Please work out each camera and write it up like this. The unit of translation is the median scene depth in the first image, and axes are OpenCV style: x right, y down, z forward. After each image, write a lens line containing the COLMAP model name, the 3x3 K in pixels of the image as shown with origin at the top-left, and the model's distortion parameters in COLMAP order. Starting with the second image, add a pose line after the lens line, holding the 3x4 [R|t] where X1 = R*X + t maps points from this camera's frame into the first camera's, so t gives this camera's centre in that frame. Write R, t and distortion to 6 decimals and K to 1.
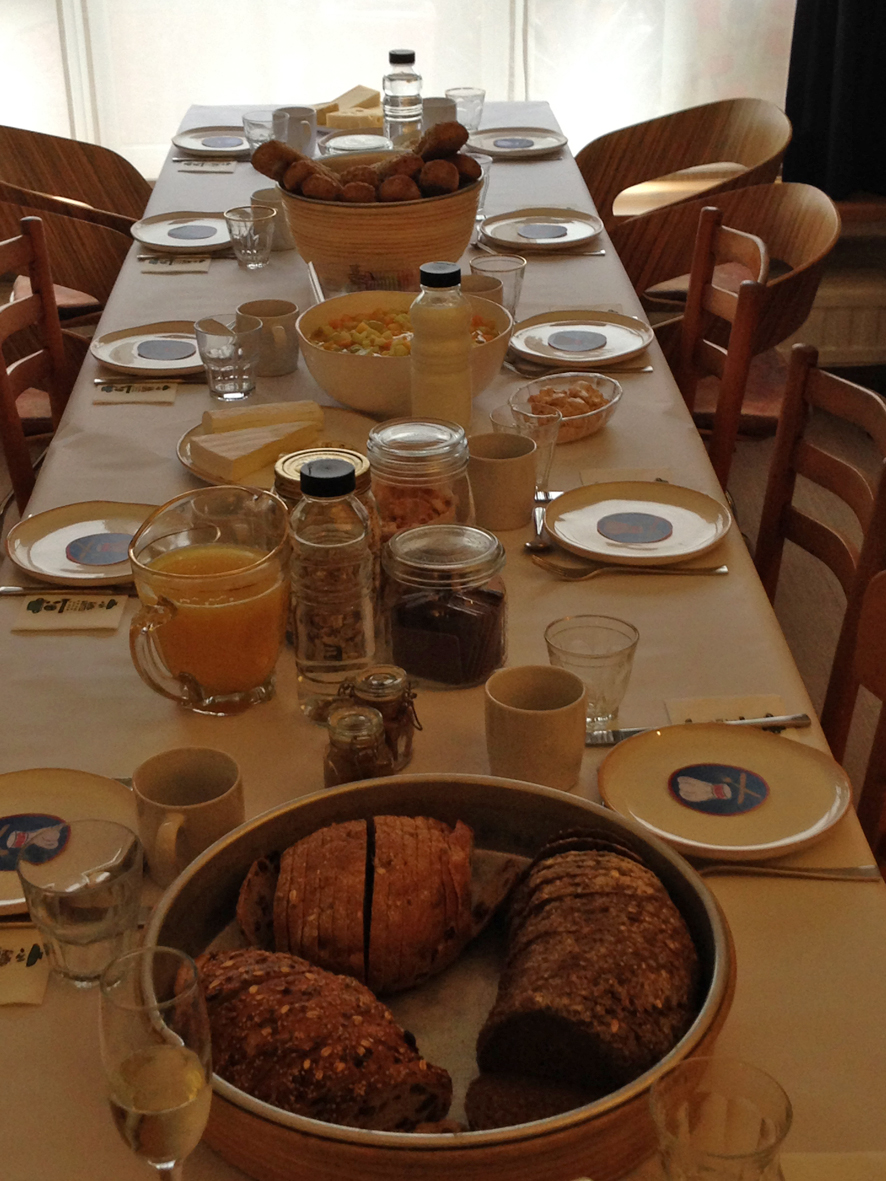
lens RADIAL K [[1930.2, 0, 440.6], [0, 1930.2, 583.2], [0, 0, 1]] dist [0.018791, 0.000000]
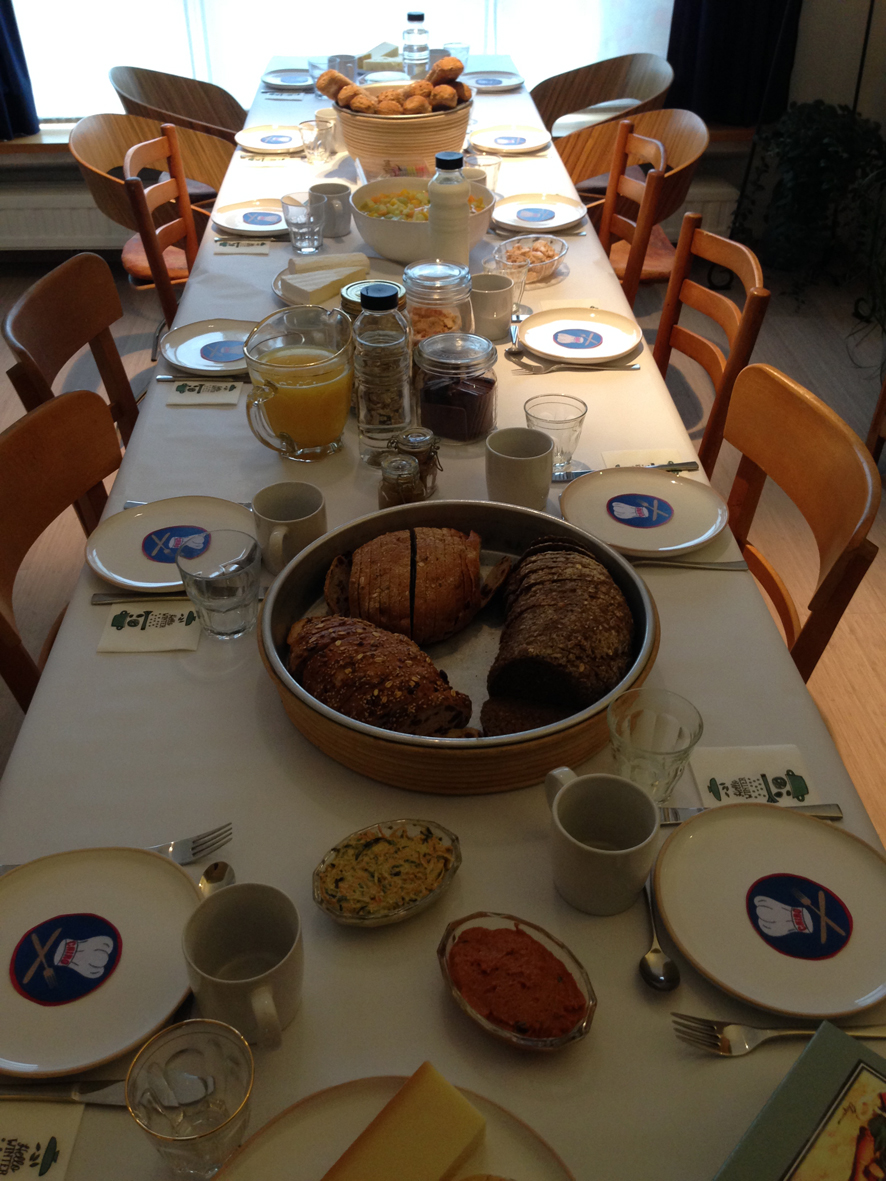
lens RADIAL K [[1144.5, 0, 452.7], [0, 1144.5, 595.8], [0, 0, 1]] dist [0.012716, 0.000000]
pose [[0.999724, -0.000219, 0.023480, -0.021904], [-0.003983, 0.983884, 0.178761, 0.011493], [-0.023141, -0.178805, 0.983612, 0.098664]]
